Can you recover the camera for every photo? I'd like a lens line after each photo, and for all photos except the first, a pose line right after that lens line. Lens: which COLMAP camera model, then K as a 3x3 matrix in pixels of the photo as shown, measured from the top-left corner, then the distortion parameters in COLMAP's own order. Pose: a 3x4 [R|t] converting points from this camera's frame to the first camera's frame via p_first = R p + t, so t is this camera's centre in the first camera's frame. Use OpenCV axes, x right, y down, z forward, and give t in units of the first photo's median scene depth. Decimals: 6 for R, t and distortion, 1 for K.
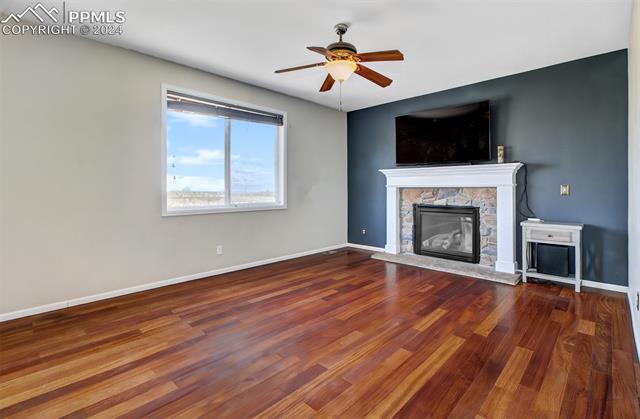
lens RADIAL K [[304.8, 0, 324.1], [0, 304.8, 189.9], [0, 0, 1]] dist [-0.001453, -0.000209]
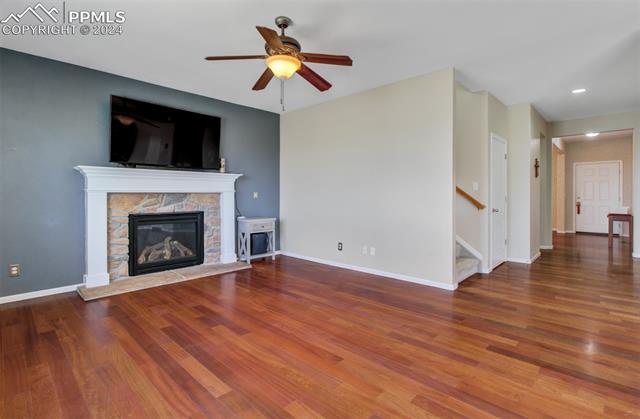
lens RADIAL K [[304.8, 0, 324.1], [0, 304.8, 189.9], [0, 0, 1]] dist [-0.001453, -0.000209]
pose [[-0.004419, 0.012836, 0.999908, -0.590890], [0.002694, 0.999914, -0.012824, -0.004324], [-0.999987, 0.002637, -0.004453, 0.582721]]
